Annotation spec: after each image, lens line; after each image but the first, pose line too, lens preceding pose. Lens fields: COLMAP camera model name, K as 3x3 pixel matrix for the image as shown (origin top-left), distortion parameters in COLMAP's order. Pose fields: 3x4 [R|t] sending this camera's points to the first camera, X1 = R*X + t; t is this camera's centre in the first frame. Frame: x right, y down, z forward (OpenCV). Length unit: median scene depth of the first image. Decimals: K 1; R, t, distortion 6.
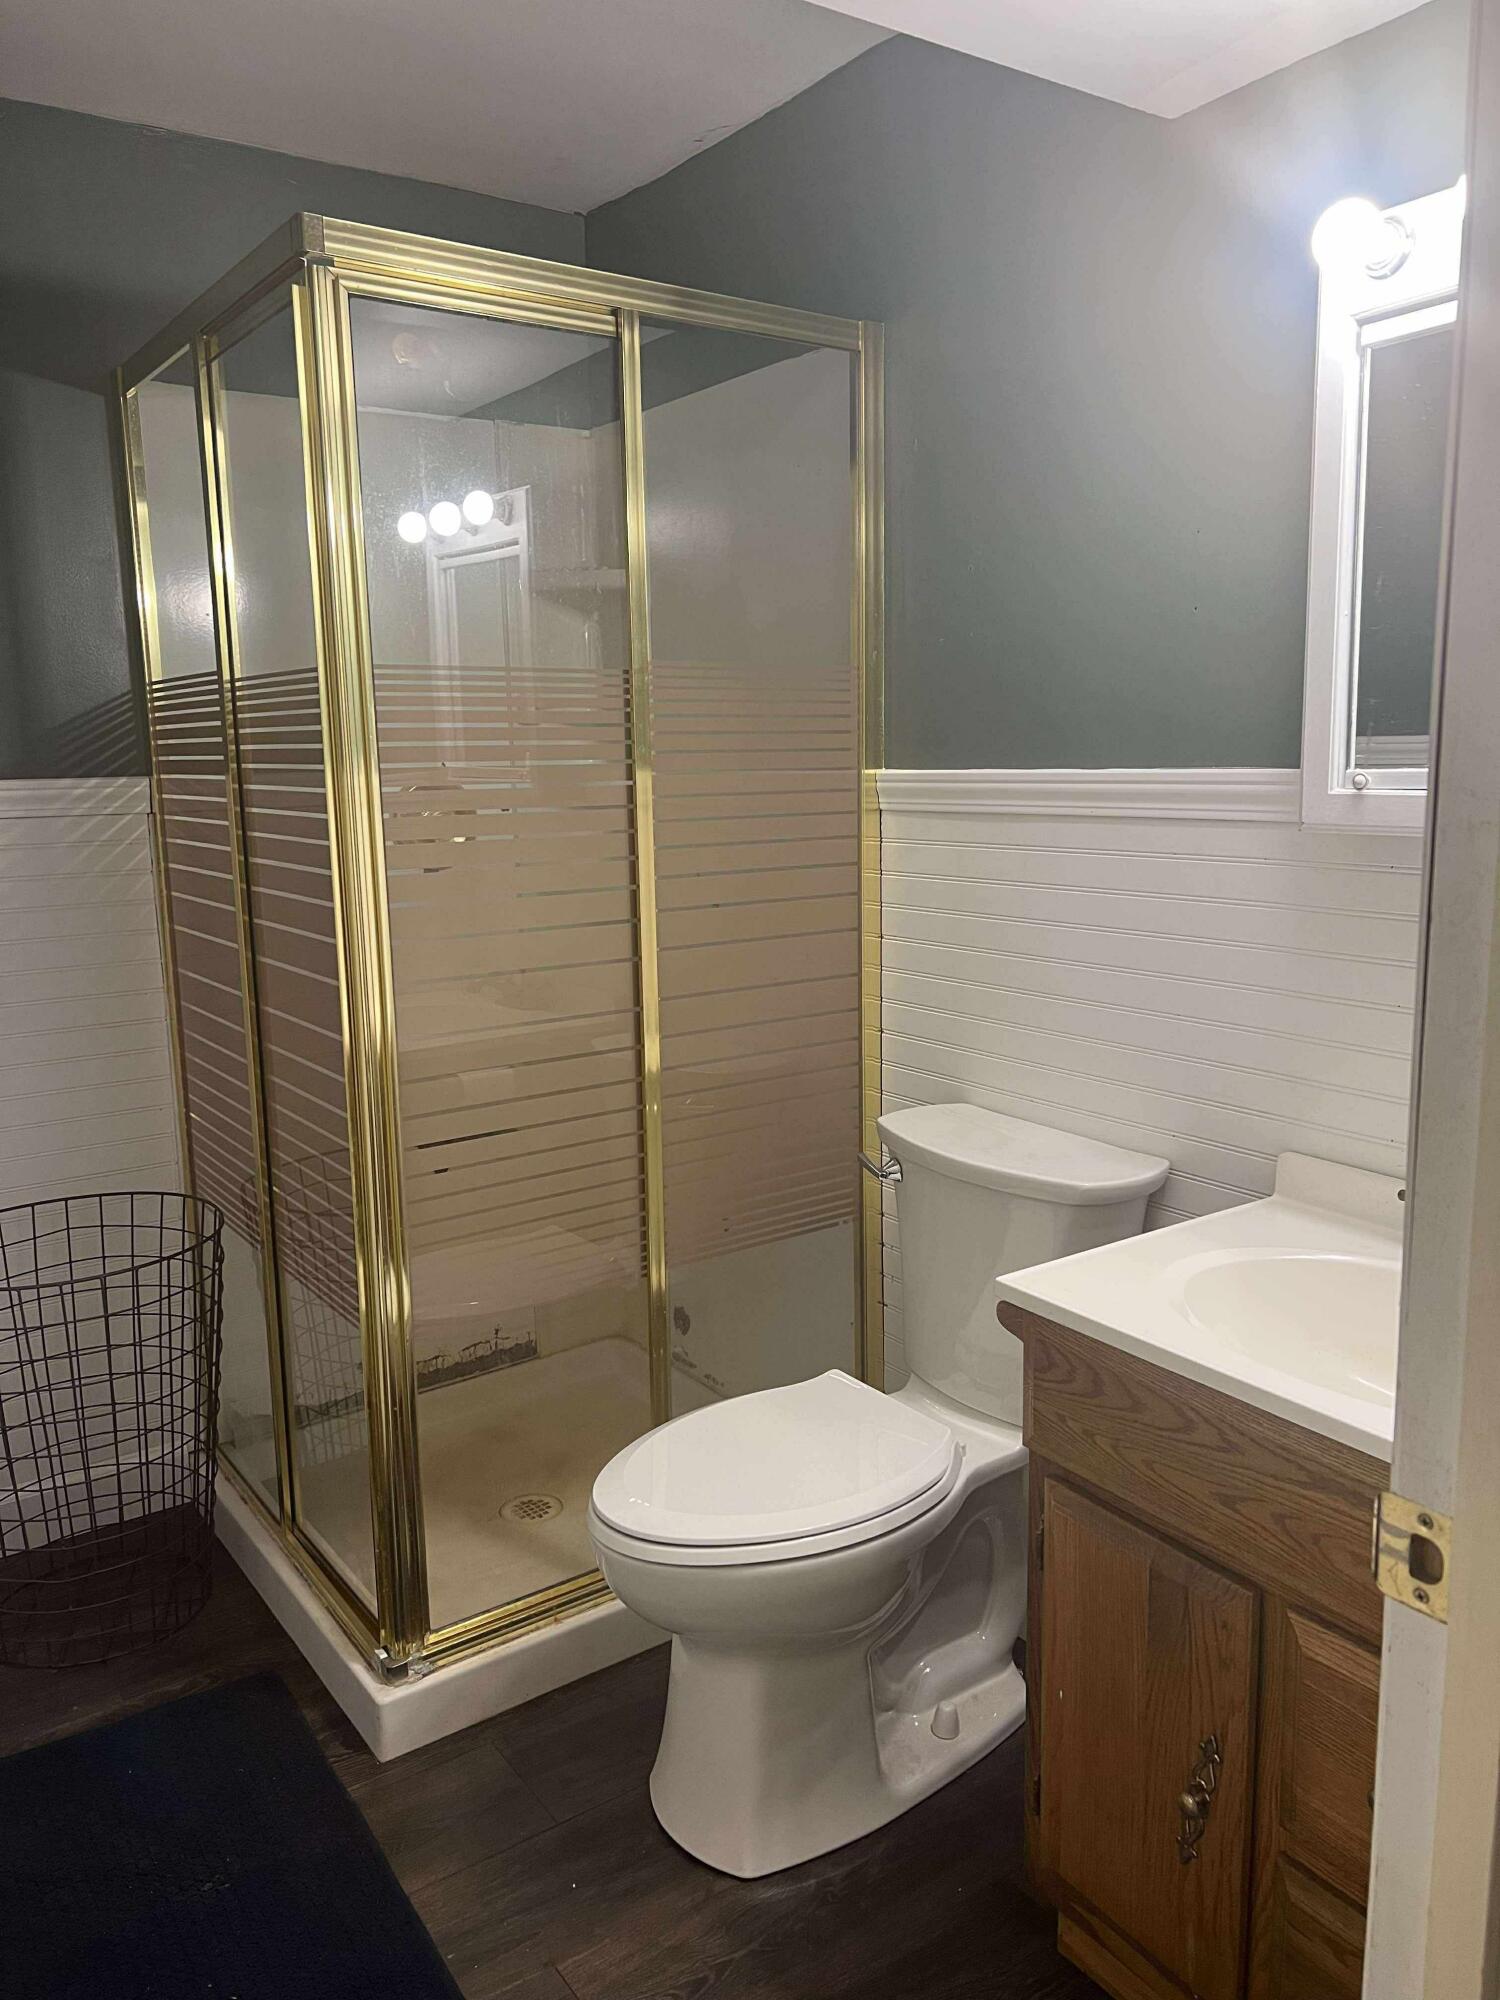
lens RADIAL K [[1509.9, 0, 750.3], [0, 1509.9, 1007.8], [0, 0, 1]] dist [0.072553, -0.059227]
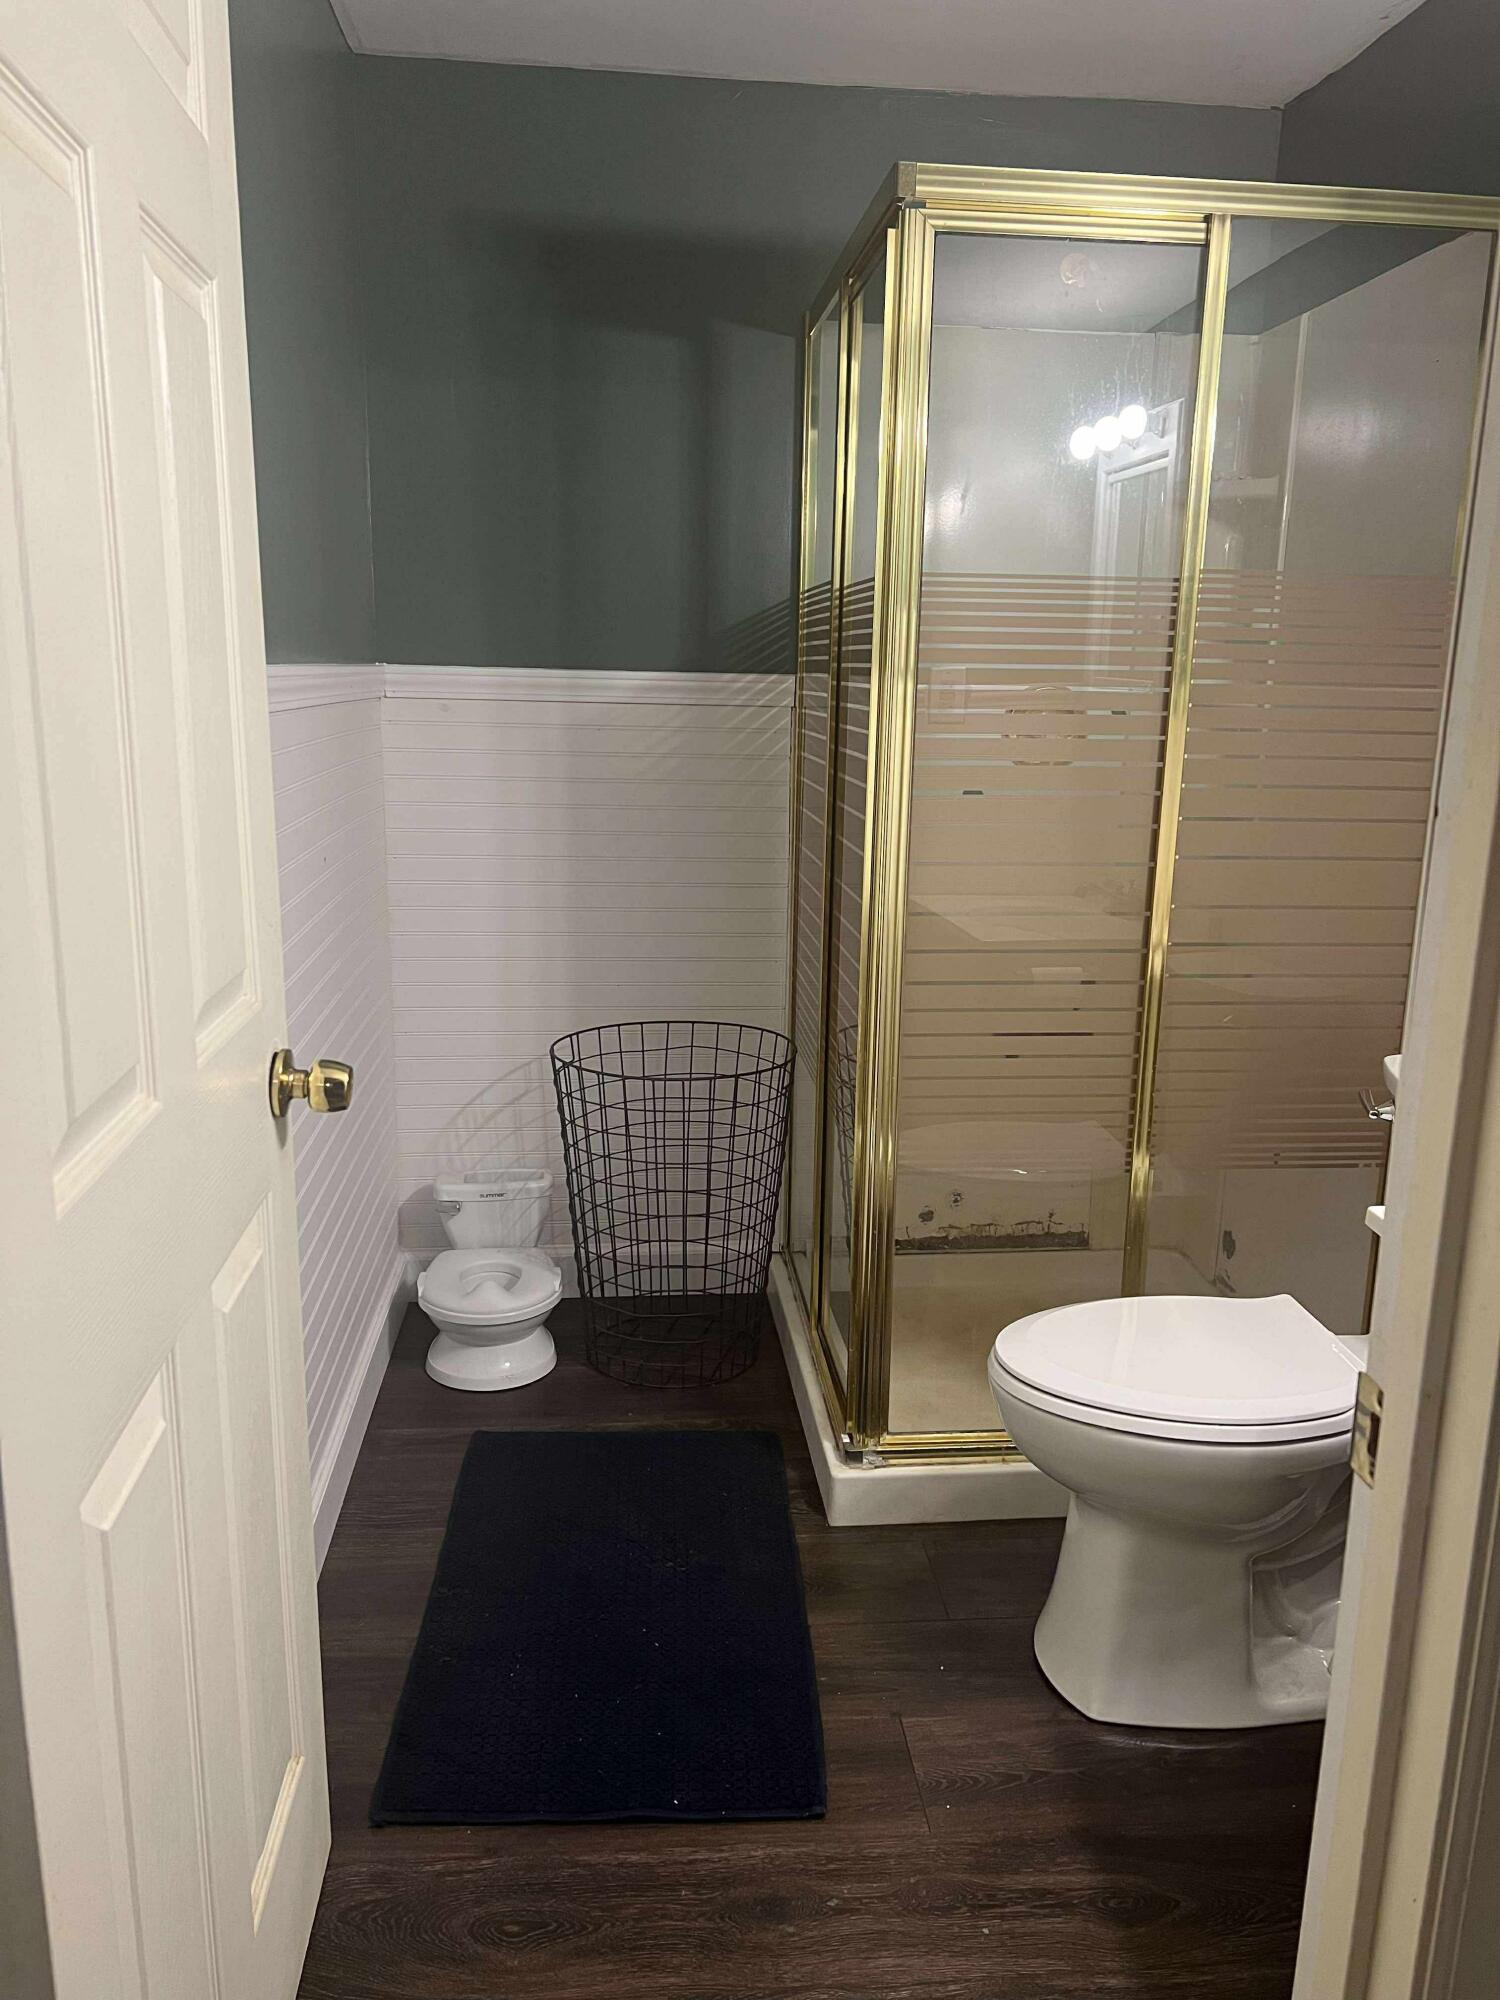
lens RADIAL K [[1485.9, 0, 750.8], [0, 1485.9, 1016.0], [0, 0, 1]] dist [0.073729, -0.076202]
pose [[0.873199, 0.147091, -0.464637, 0.176459], [-0.120064, 0.988909, 0.087423, 0.013234], [0.472343, -0.020551, 0.881175, -0.029208]]
